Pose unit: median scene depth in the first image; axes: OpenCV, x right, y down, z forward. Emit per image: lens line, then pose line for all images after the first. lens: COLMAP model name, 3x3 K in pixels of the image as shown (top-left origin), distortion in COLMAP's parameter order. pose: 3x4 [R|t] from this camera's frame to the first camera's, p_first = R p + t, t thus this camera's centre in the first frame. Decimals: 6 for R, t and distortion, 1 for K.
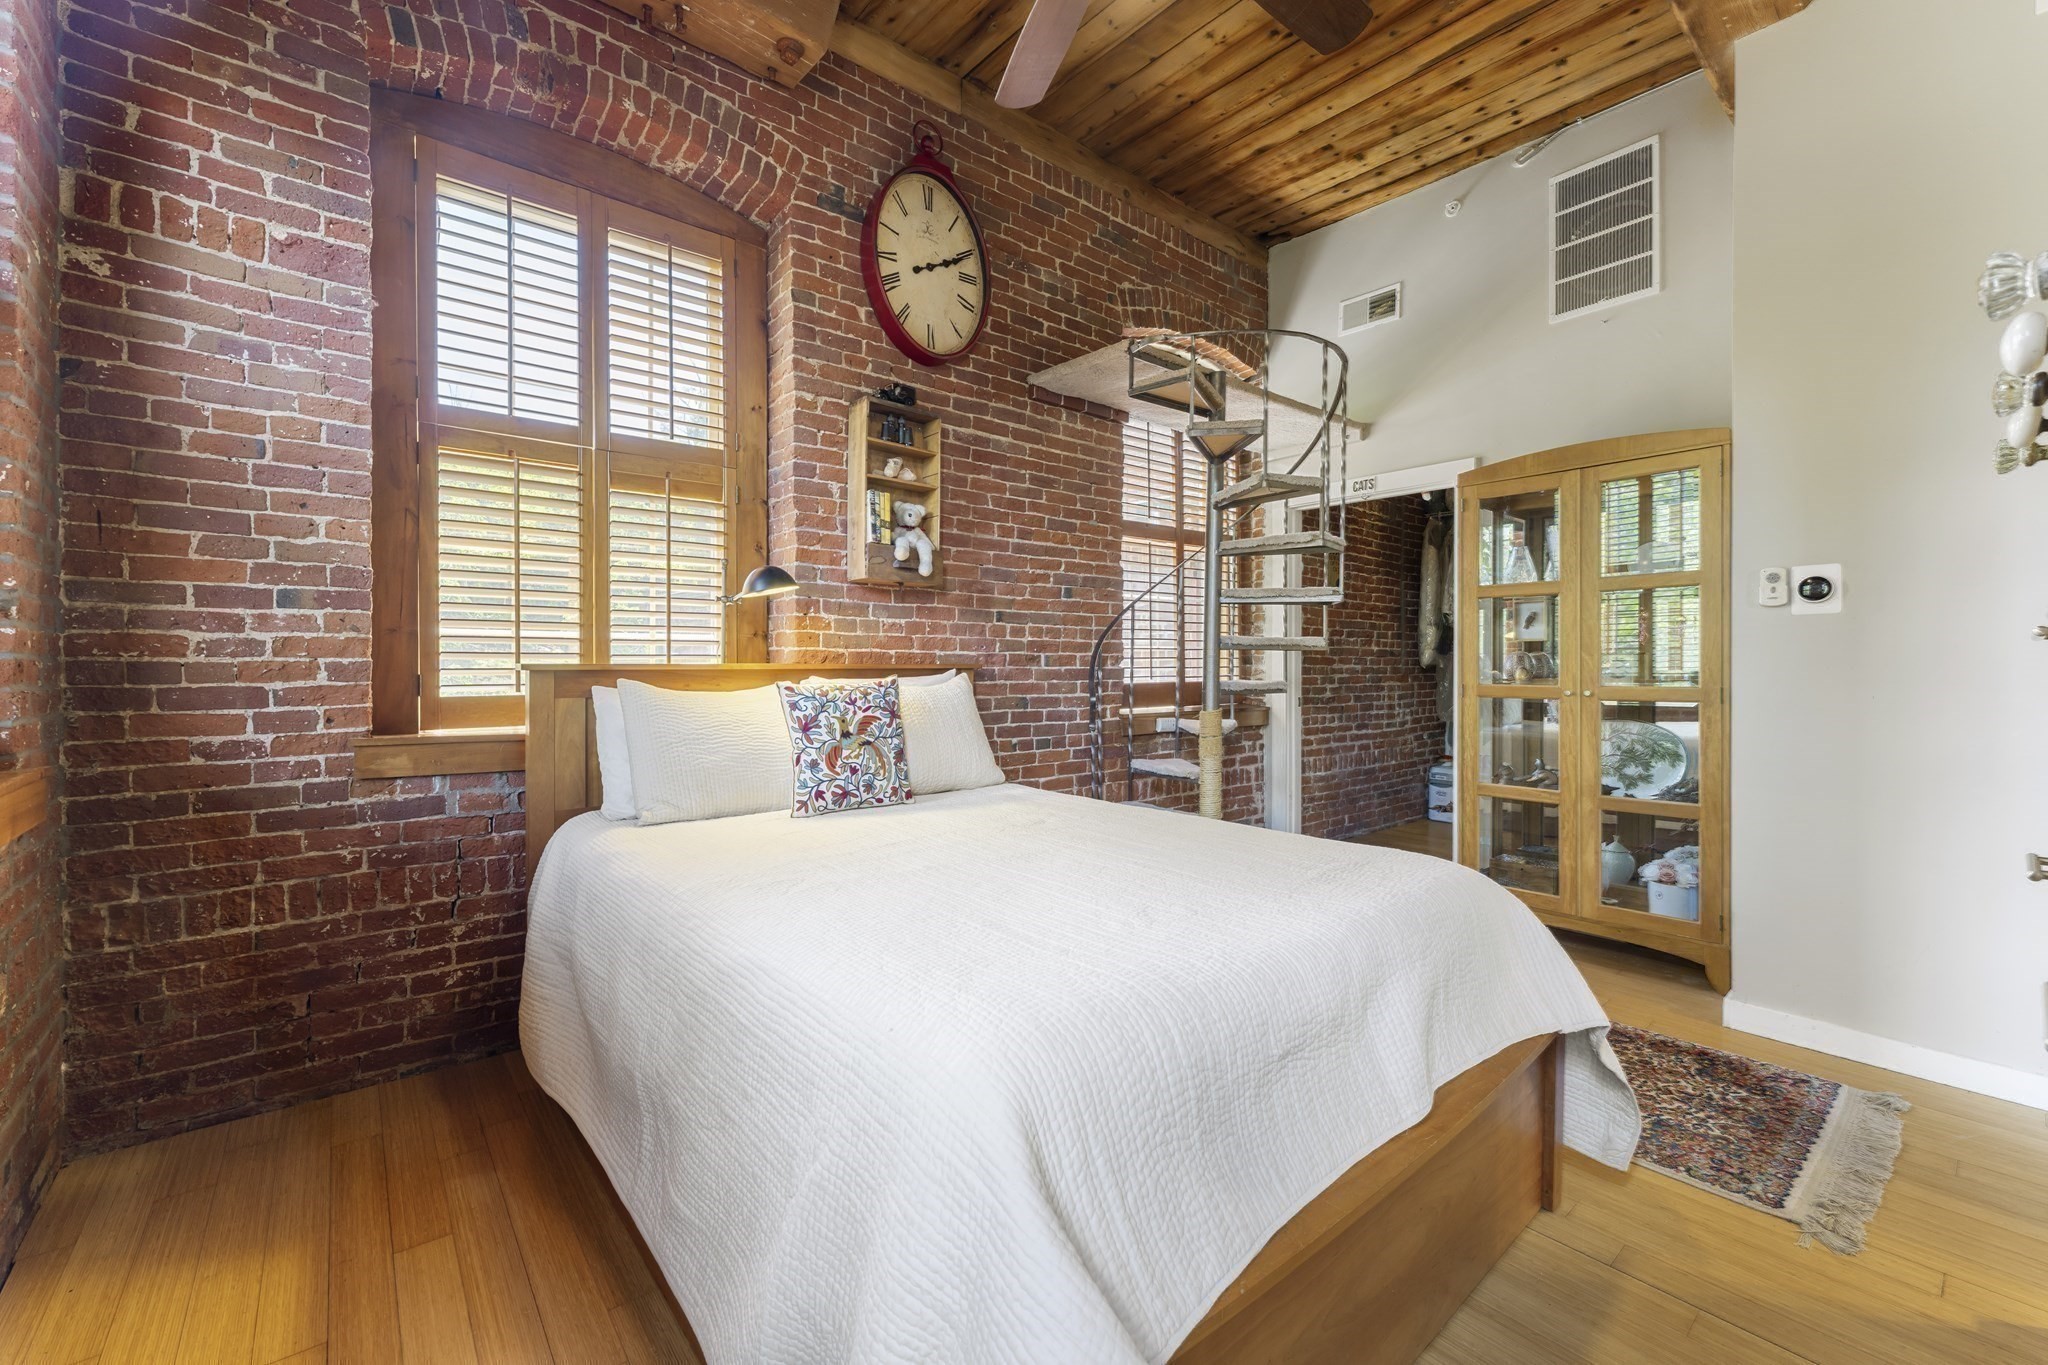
lens RADIAL K [[826.3, 0, 1027.5], [0, 826.3, 669.3], [0, 0, 1]] dist [0.001372, -0.000514]
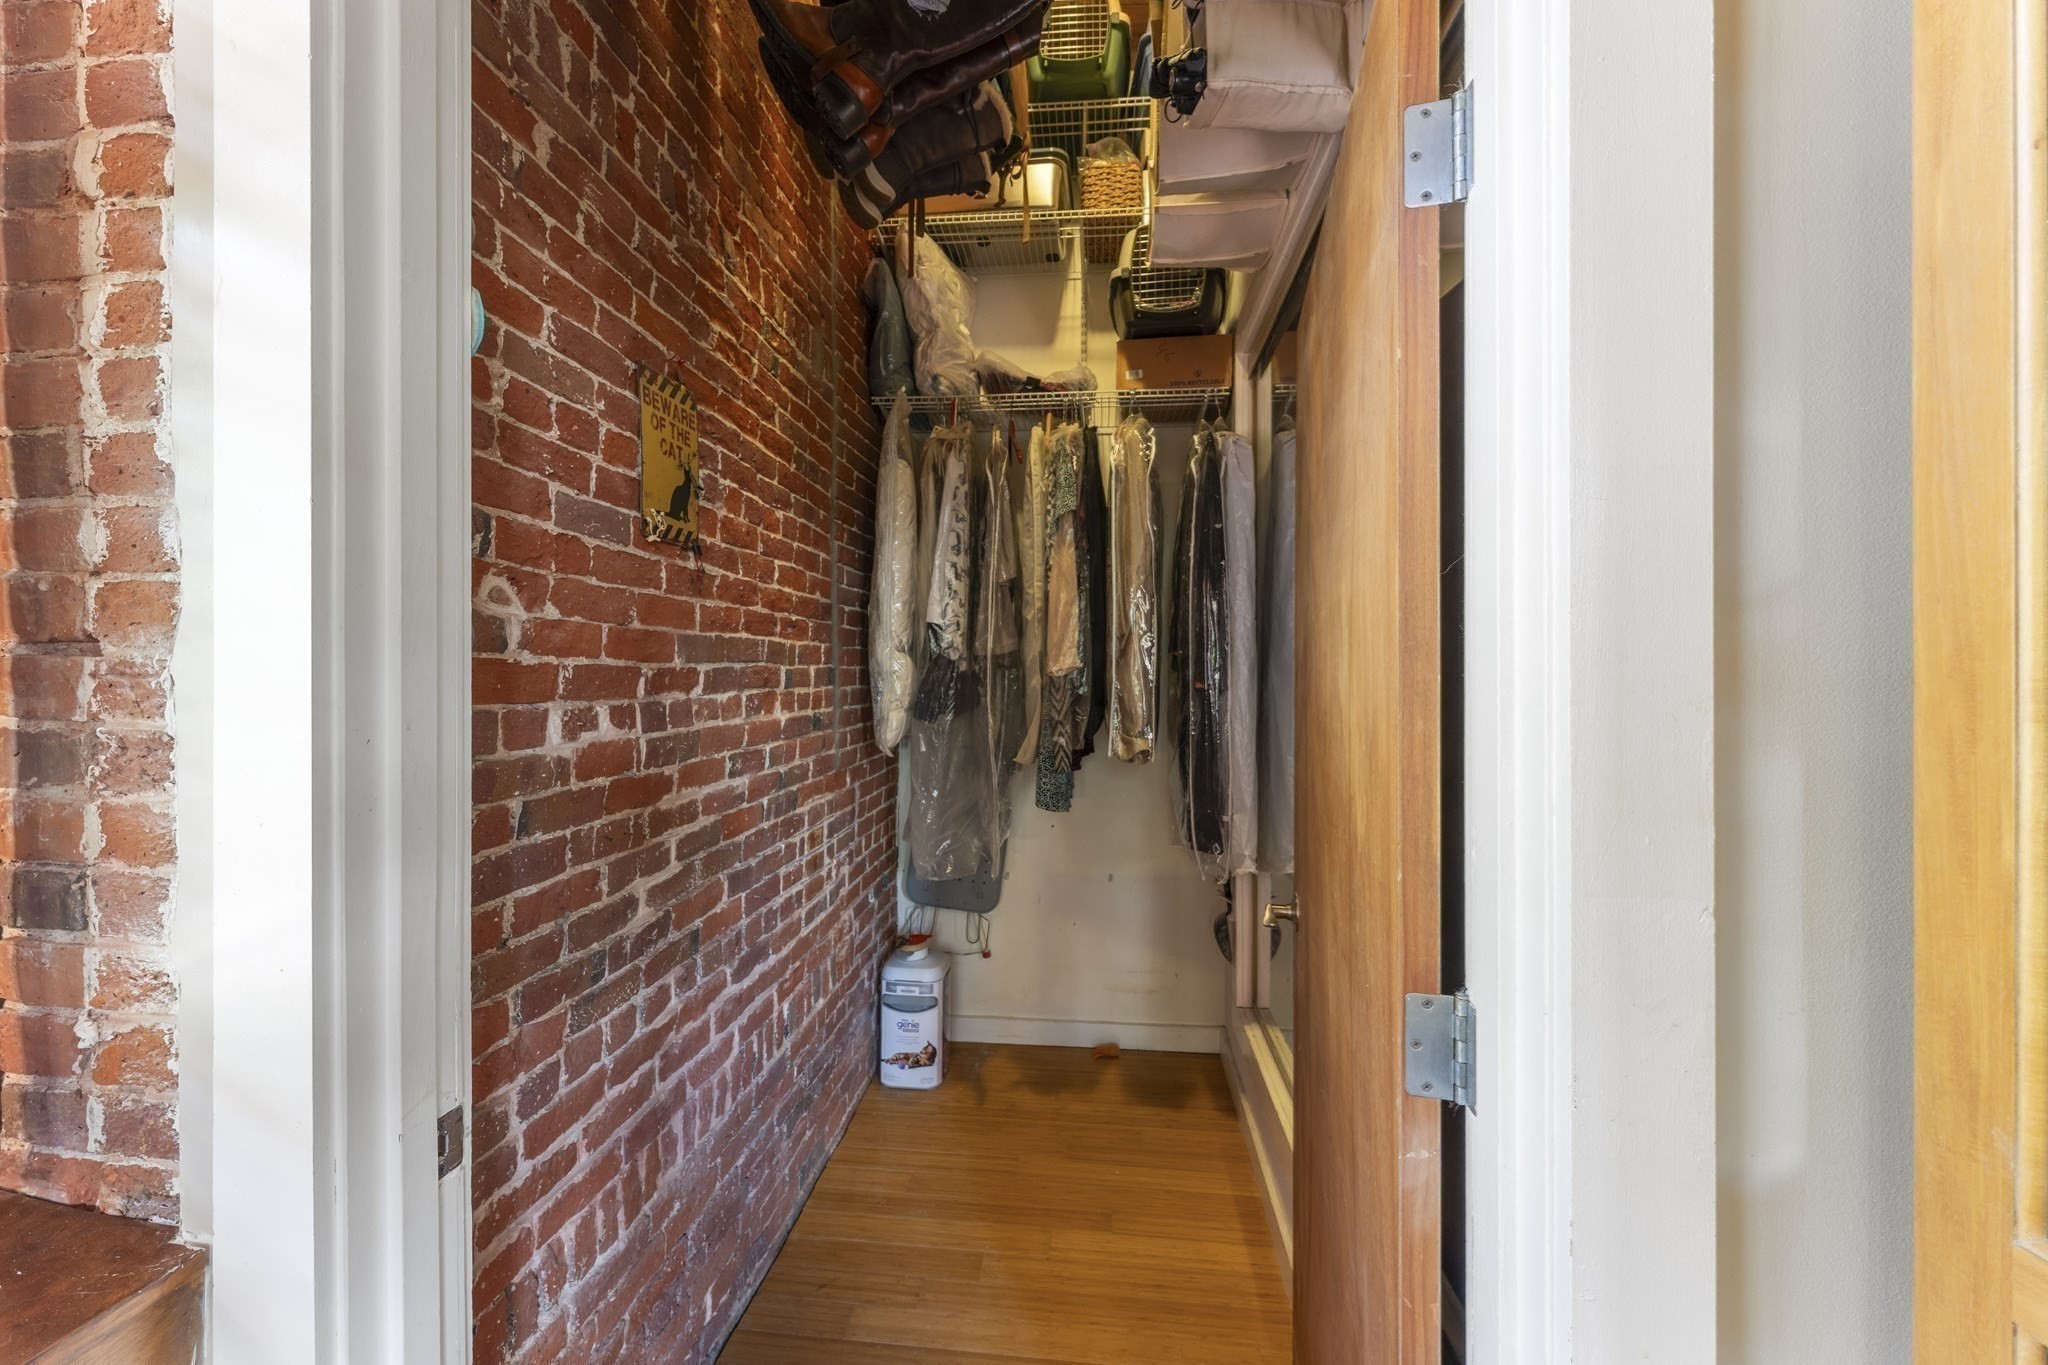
lens RADIAL K [[826.3, 0, 1024.5], [0, 826.3, 676.0], [0, 0, 1]] dist [0.001372, -0.000514]
pose [[0.715341, -0.003600, 0.698766, 0.247210], [0.000391, 0.999989, 0.004751, -0.043525], [-0.698775, -0.003126, 0.715334, 0.672062]]
